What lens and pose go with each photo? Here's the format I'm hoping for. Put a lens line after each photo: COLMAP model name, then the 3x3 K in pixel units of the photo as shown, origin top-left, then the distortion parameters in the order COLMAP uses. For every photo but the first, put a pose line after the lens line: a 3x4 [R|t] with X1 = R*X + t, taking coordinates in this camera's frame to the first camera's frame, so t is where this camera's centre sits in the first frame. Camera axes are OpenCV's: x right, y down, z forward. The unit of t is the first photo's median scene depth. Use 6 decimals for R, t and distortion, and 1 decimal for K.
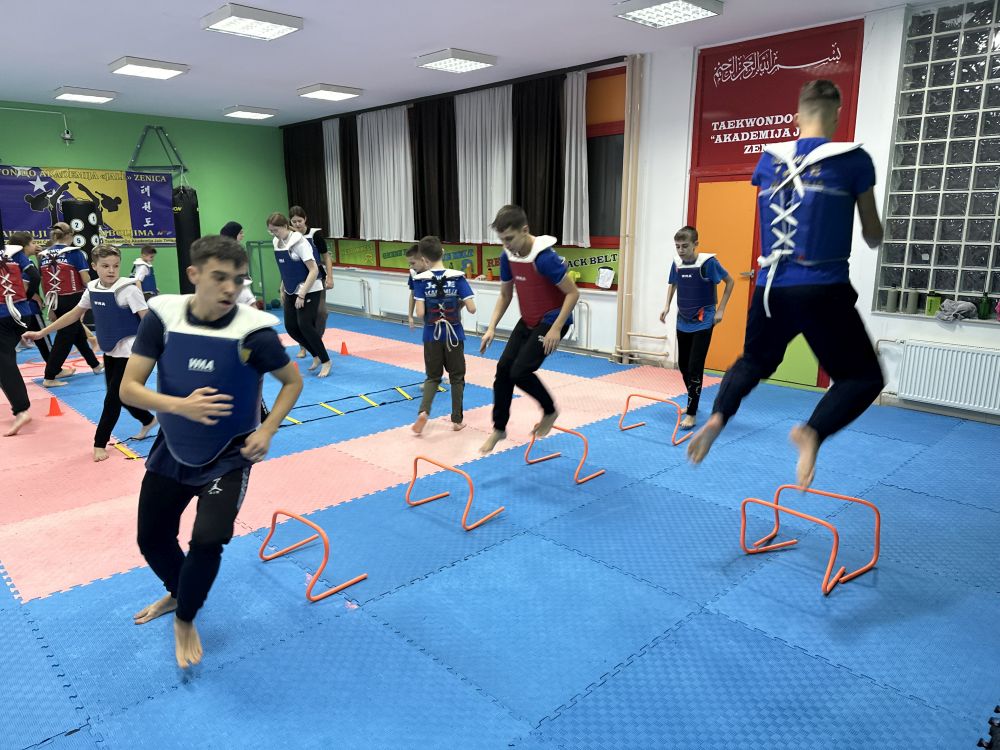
lens RADIAL K [[700.1, 0, 517.7], [0, 700.1, 380.9], [0, 0, 1]] dist [0.001228, -0.006902]
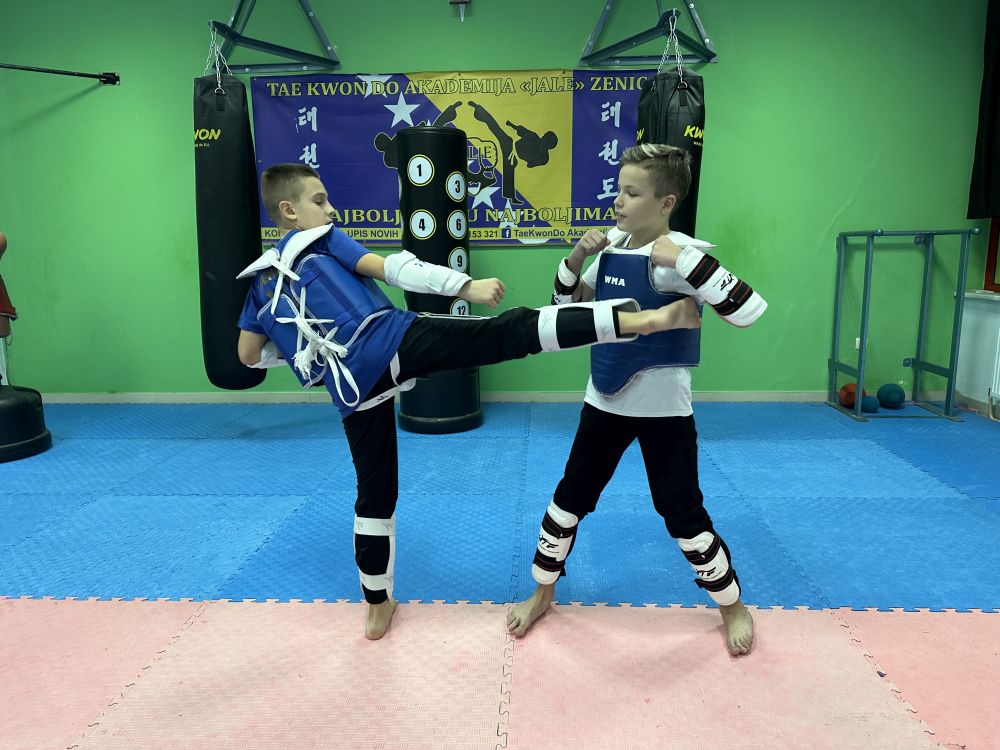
lens RADIAL K [[698.3, 0, 505.9], [0, 698.3, 381.6], [0, 0, 1]] dist [0.120569, -0.181491]
pose [[0.663979, 0.120728, -0.737941, -0.238780], [-0.154951, 0.987673, 0.022164, -0.111334], [0.731521, 0.099629, 0.674501, 0.689225]]
